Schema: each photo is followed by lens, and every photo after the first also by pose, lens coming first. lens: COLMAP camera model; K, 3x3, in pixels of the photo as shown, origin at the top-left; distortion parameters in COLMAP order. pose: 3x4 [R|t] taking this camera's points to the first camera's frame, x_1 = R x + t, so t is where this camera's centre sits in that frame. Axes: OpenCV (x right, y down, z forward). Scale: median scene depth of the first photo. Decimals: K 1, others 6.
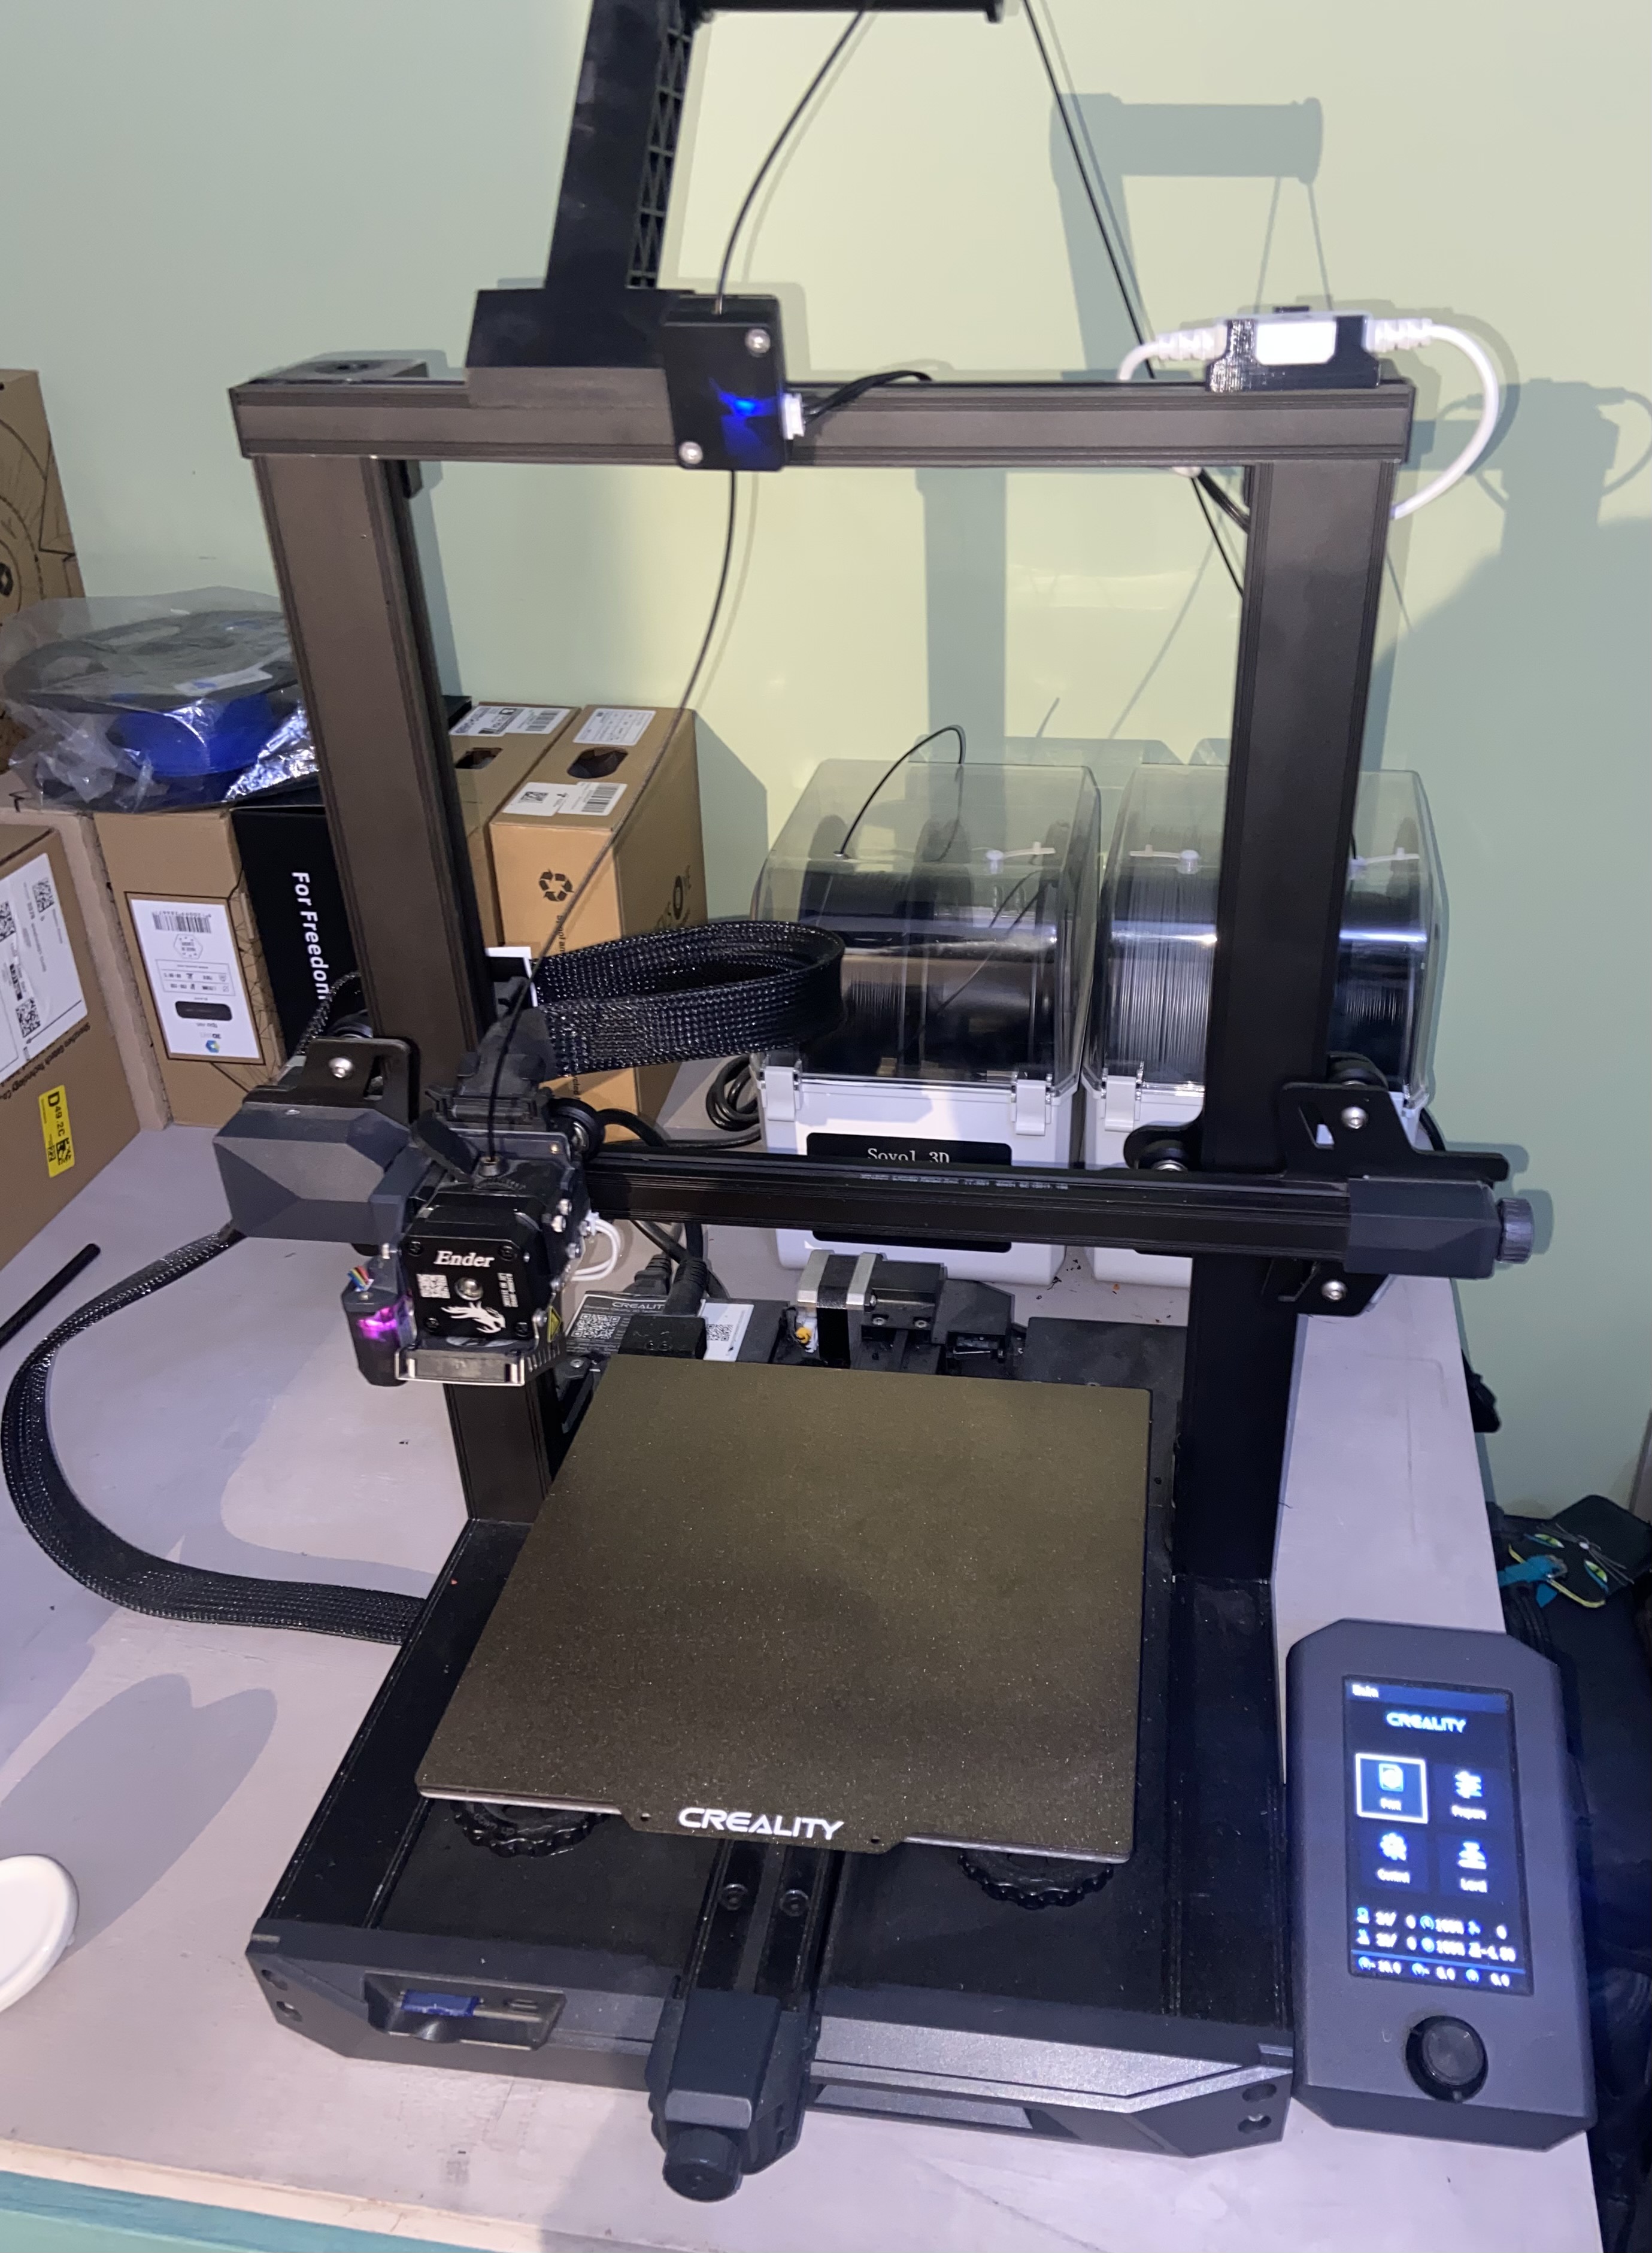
lens RADIAL K [[1834.0, 0, 944.6], [0, 1834.0, 1215.3], [0, 0, 1]] dist [0.099552, -0.102026]
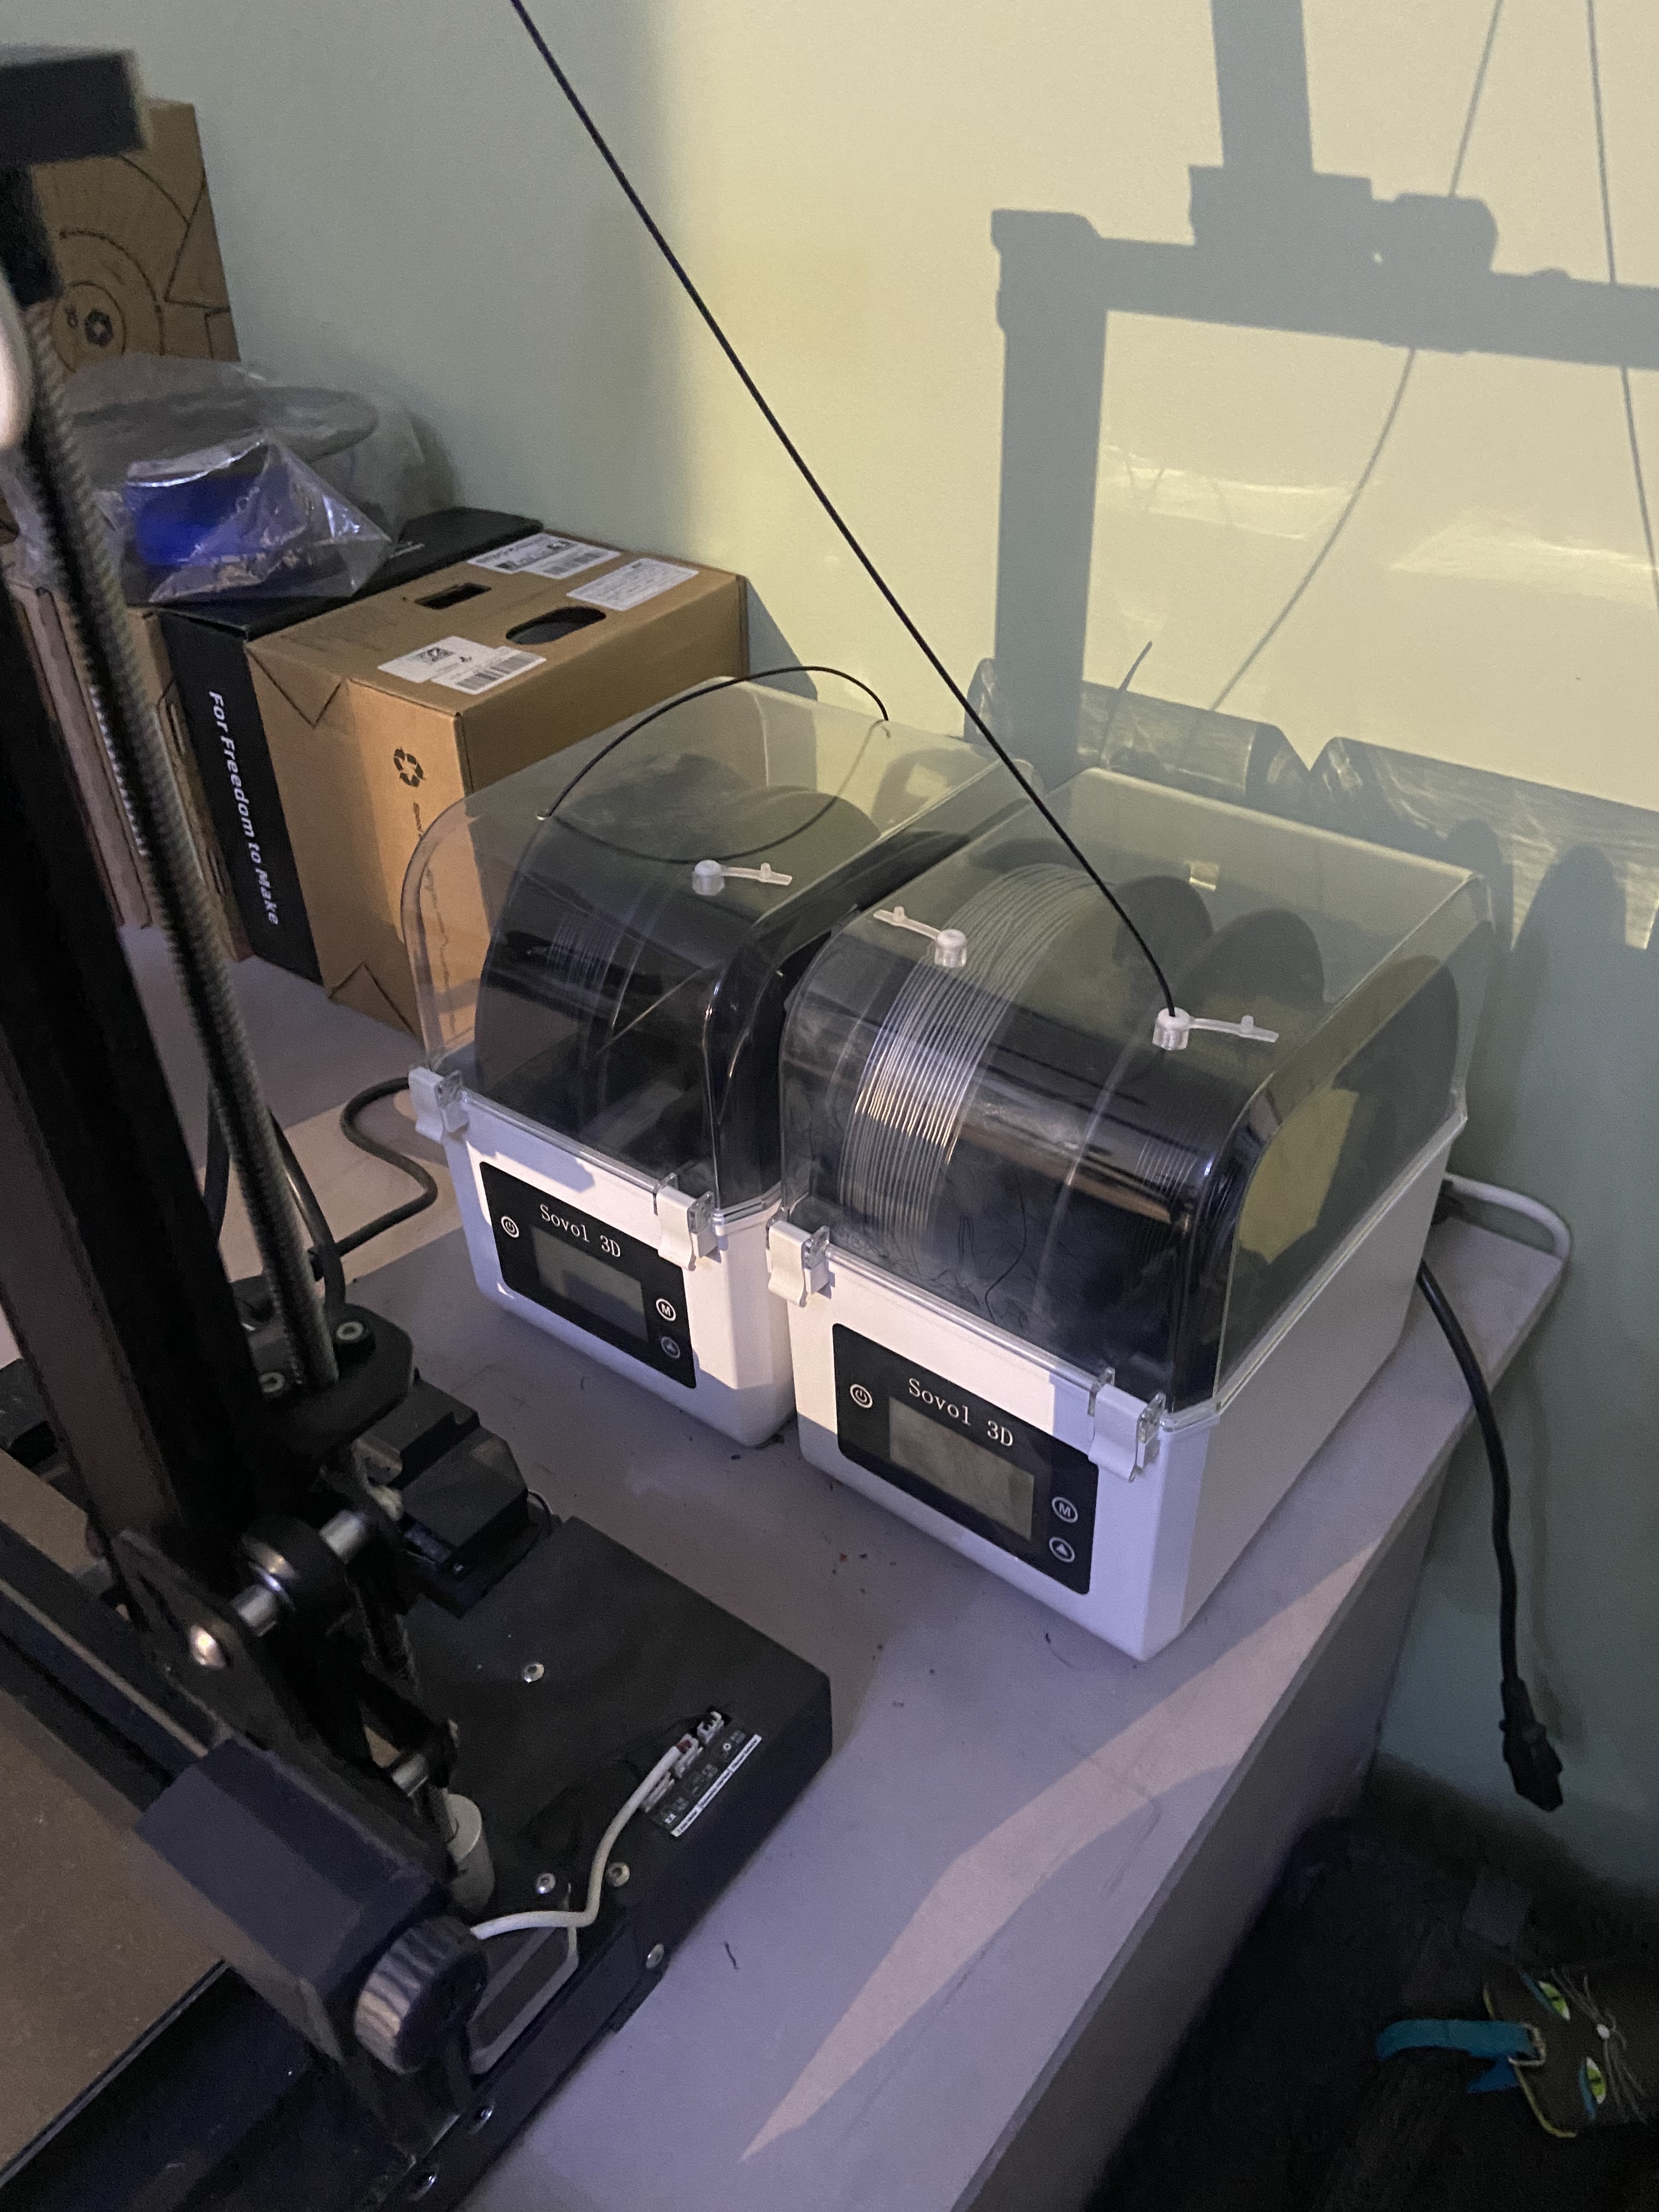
lens RADIAL K [[1668.4, 0, 870.6], [0, 1668.4, 1130.8], [0, 0, 1]] dist [0.139292, -0.186575]
pose [[0.873522, 0.286619, -0.393456, 0.315351], [-0.255262, 0.957941, 0.131114, -0.176393], [0.414488, -0.014097, 0.909946, 0.399729]]
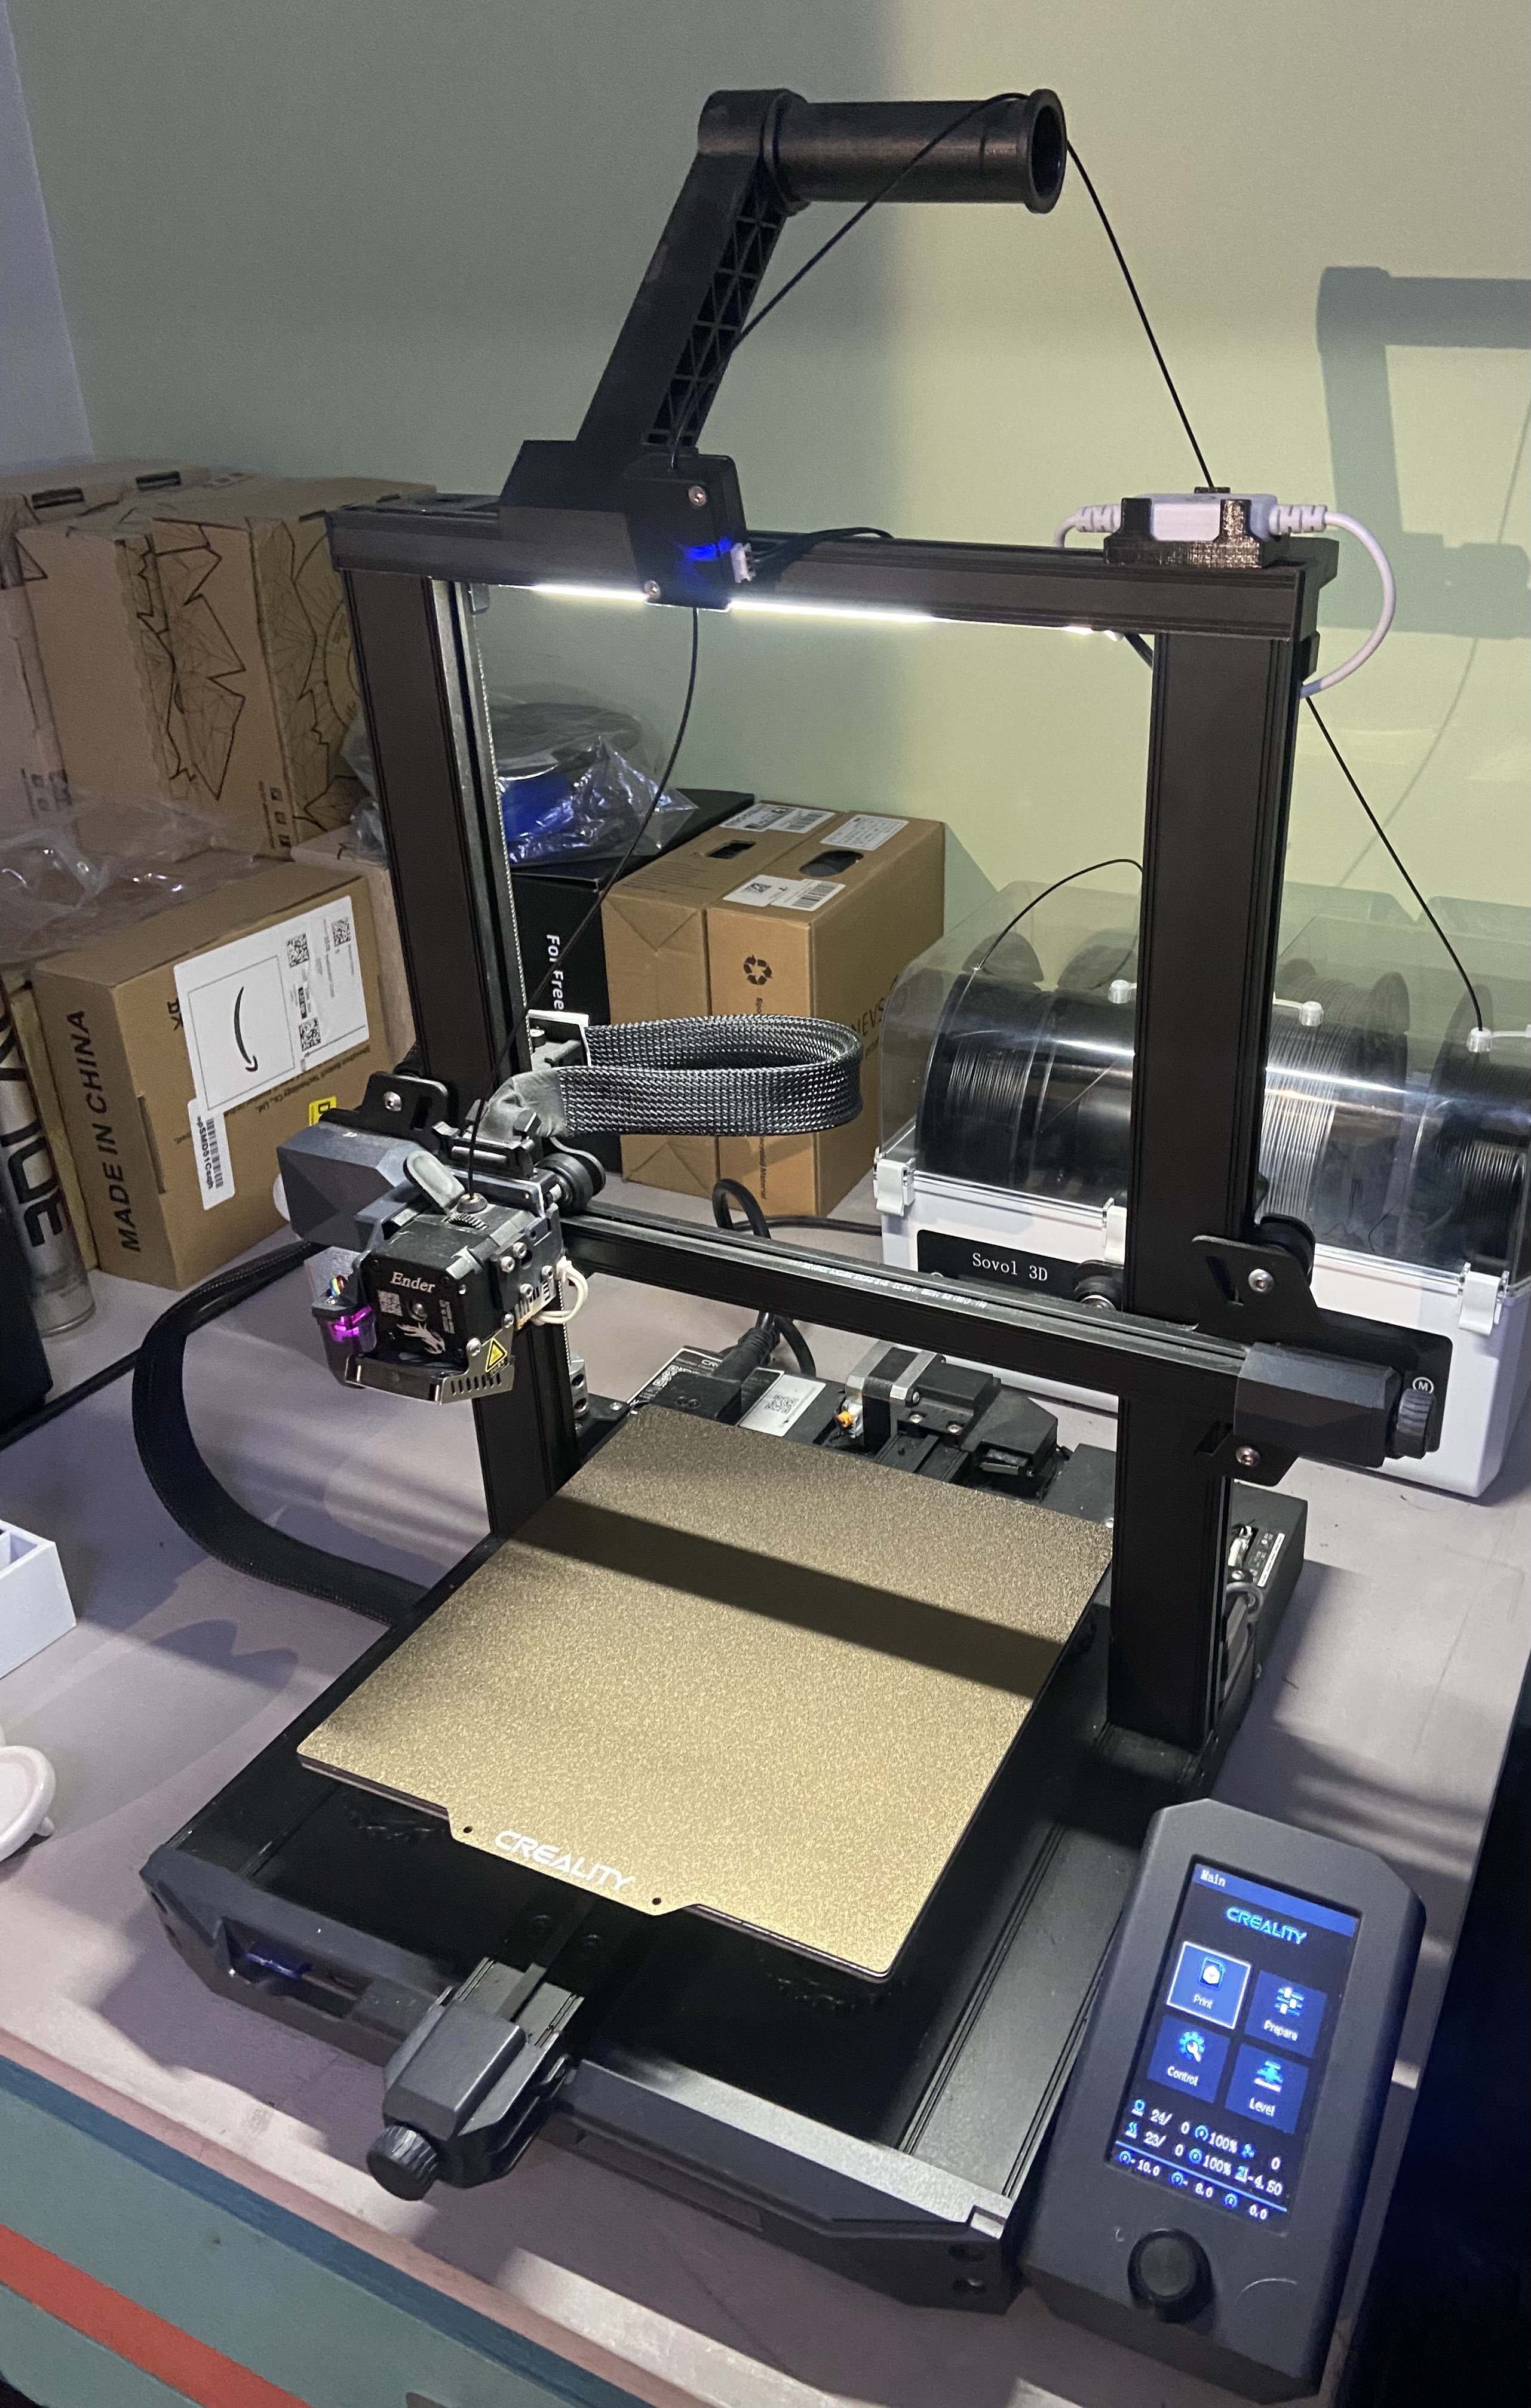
lens RADIAL K [[1834.2, 0, 927.9], [0, 1834.2, 1194.4], [0, 0, 1]] dist [0.115872, -0.154119]
pose [[0.955636, 0.140466, -0.258899, 0.180920], [-0.158277, 0.986169, -0.049178, -0.013093], [0.248411, 0.087974, 0.964652, 0.003754]]
